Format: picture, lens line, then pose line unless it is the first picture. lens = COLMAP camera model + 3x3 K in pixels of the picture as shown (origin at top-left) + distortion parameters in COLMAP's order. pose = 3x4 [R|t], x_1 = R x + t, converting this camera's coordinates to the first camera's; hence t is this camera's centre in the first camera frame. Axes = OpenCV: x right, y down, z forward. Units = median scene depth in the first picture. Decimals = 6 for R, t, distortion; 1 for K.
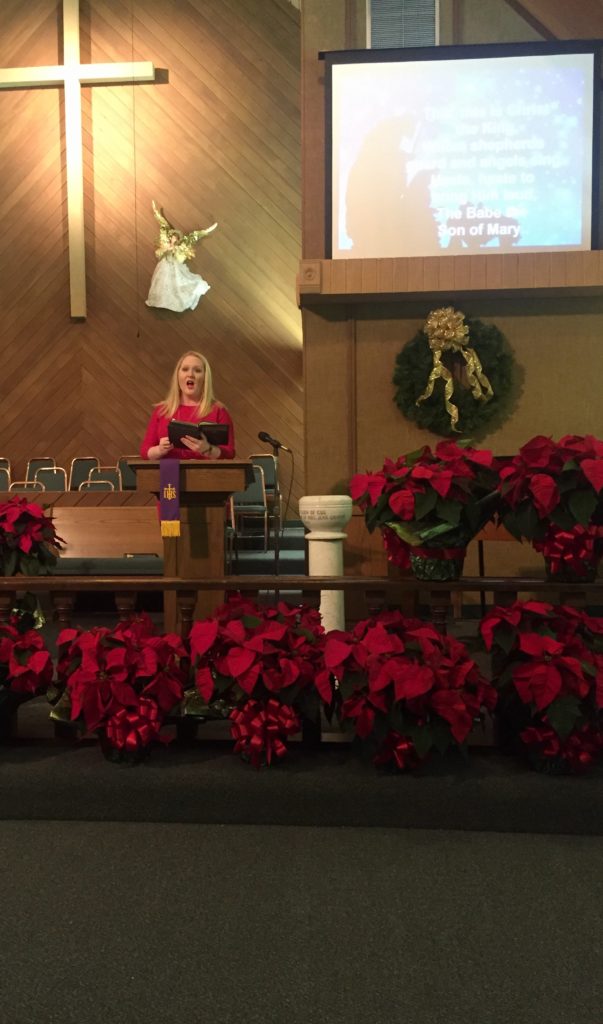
lens RADIAL K [[846.3, 0, 295.5], [0, 846.3, 517.6], [0, 0, 1]] dist [0.004782, -0.007997]
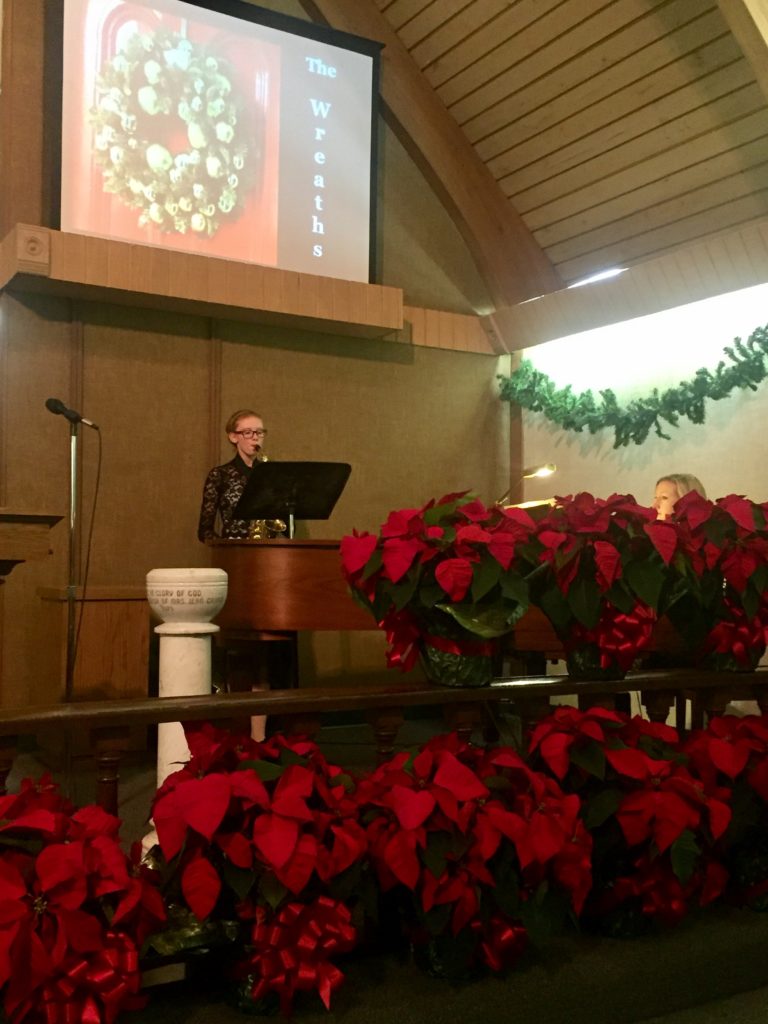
lens RADIAL K [[1030.9, 0, 380.8], [0, 1030.9, 512.0], [0, 0, 1]] dist [0.015674, 0.000000]
pose [[0.821448, 0.046088, 0.568418, -0.291775], [0.006949, 0.995846, -0.090787, 0.004524], [-0.570241, 0.078527, 0.817716, 0.235184]]
